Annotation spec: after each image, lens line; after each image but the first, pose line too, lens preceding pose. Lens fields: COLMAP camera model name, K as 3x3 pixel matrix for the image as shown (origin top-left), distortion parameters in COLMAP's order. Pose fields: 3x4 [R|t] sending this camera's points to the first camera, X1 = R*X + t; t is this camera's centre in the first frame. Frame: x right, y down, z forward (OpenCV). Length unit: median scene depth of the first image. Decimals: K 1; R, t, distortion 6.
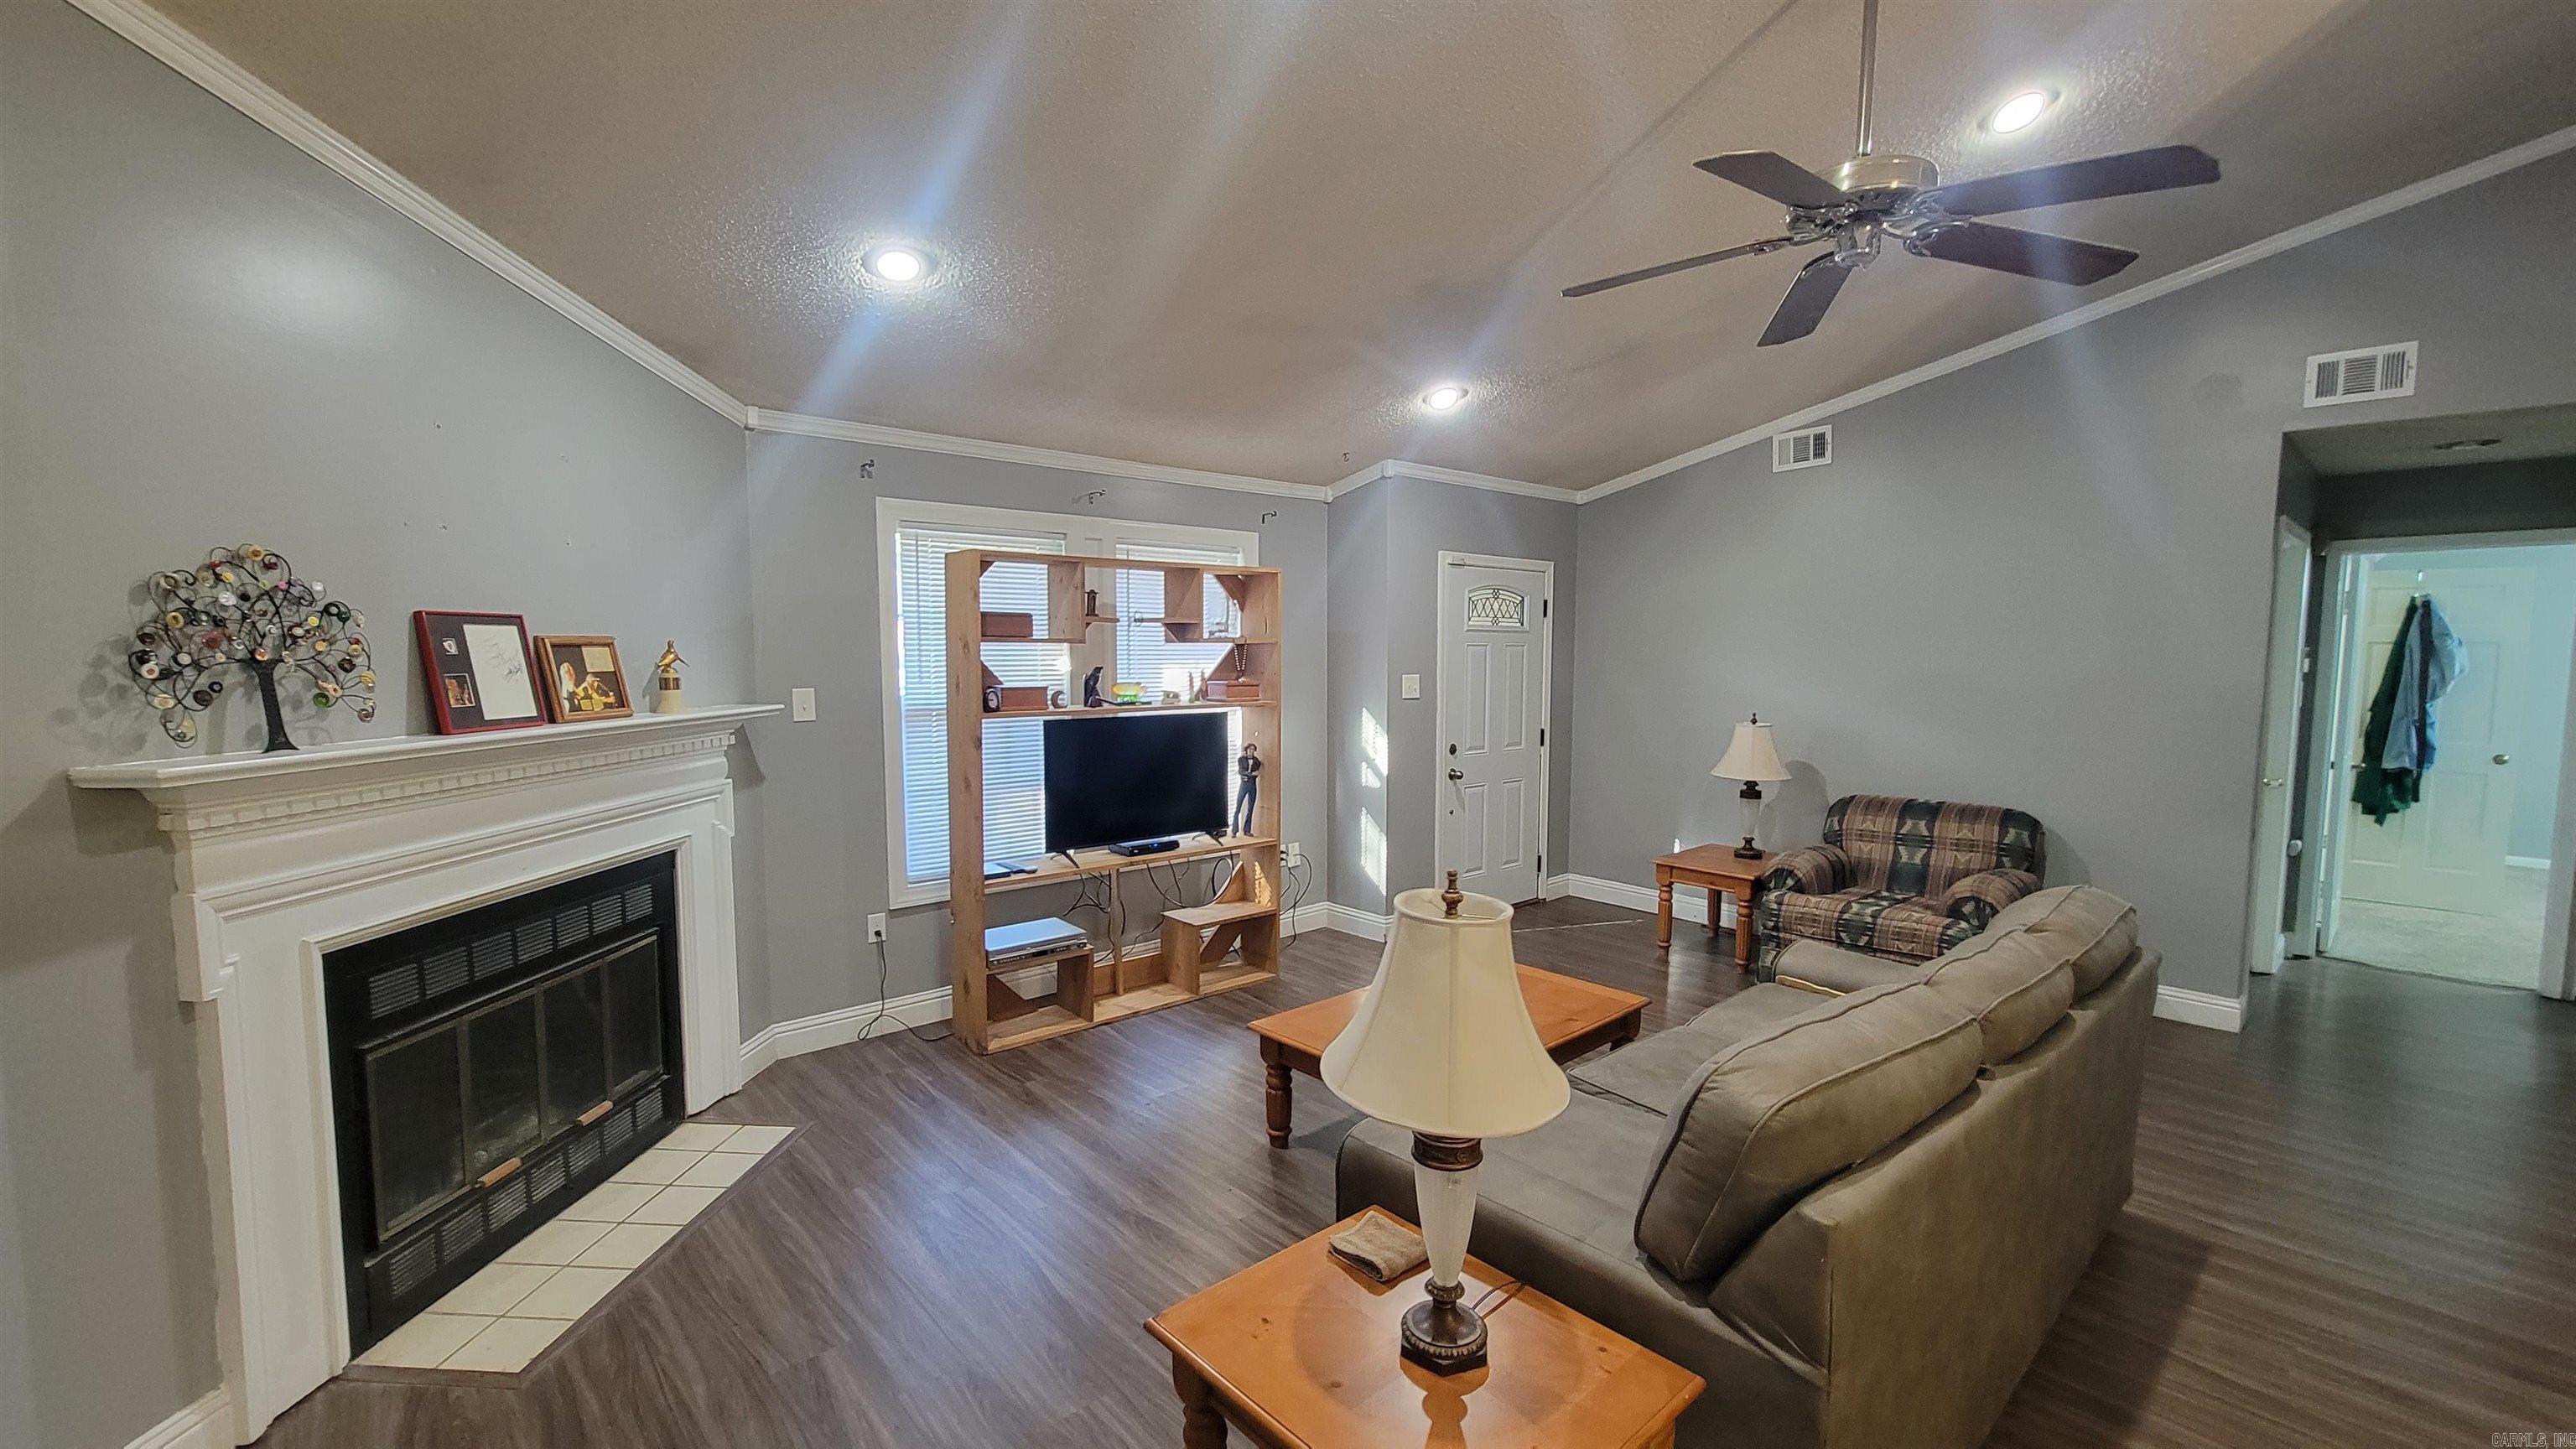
lens RADIAL K [[1049.8, 0, 1278.3], [0, 1049.8, 733.2], [0, 0, 1]] dist [0.000993, -0.000796]
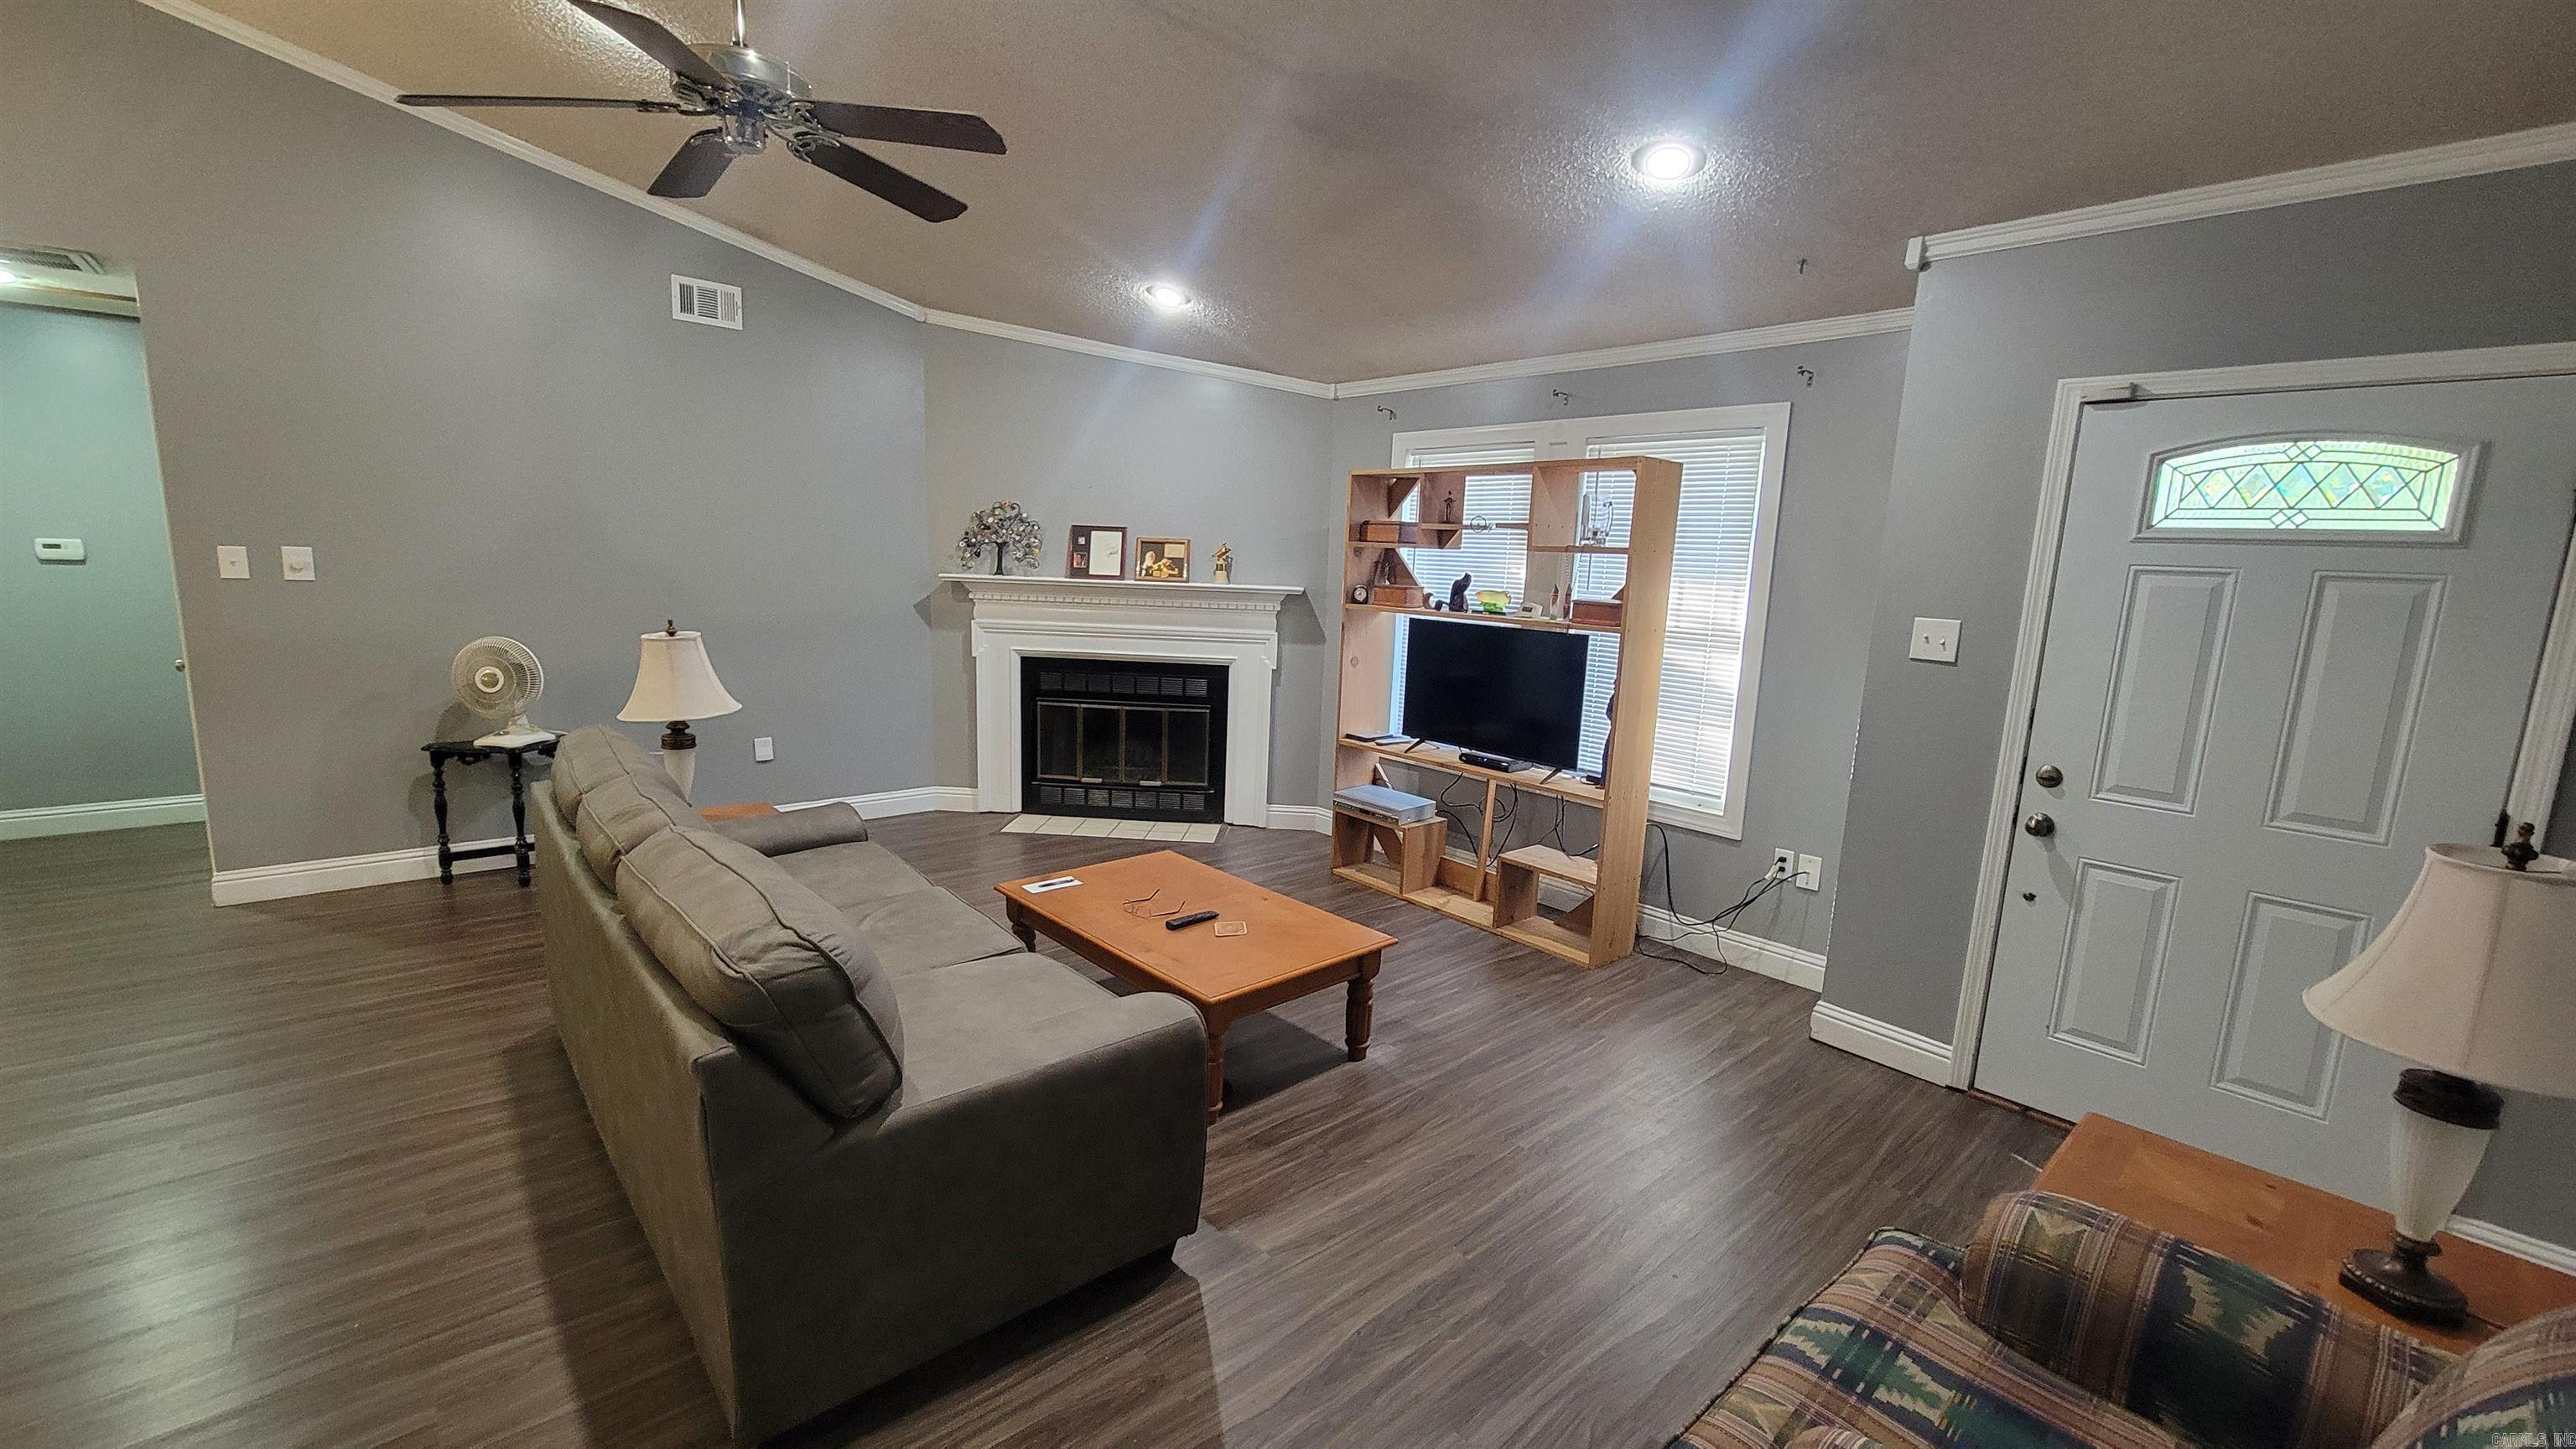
lens RADIAL K [[1049.8, 0, 1277.6], [0, 1049.8, 726.3], [0, 0, 1]] dist [0.000993, -0.000796]
pose [[-0.002494, 0.165595, -0.986191, 1.256486], [-0.115702, 0.979523, 0.164768, -0.092796], [0.993281, 0.114515, 0.016717, 1.177814]]
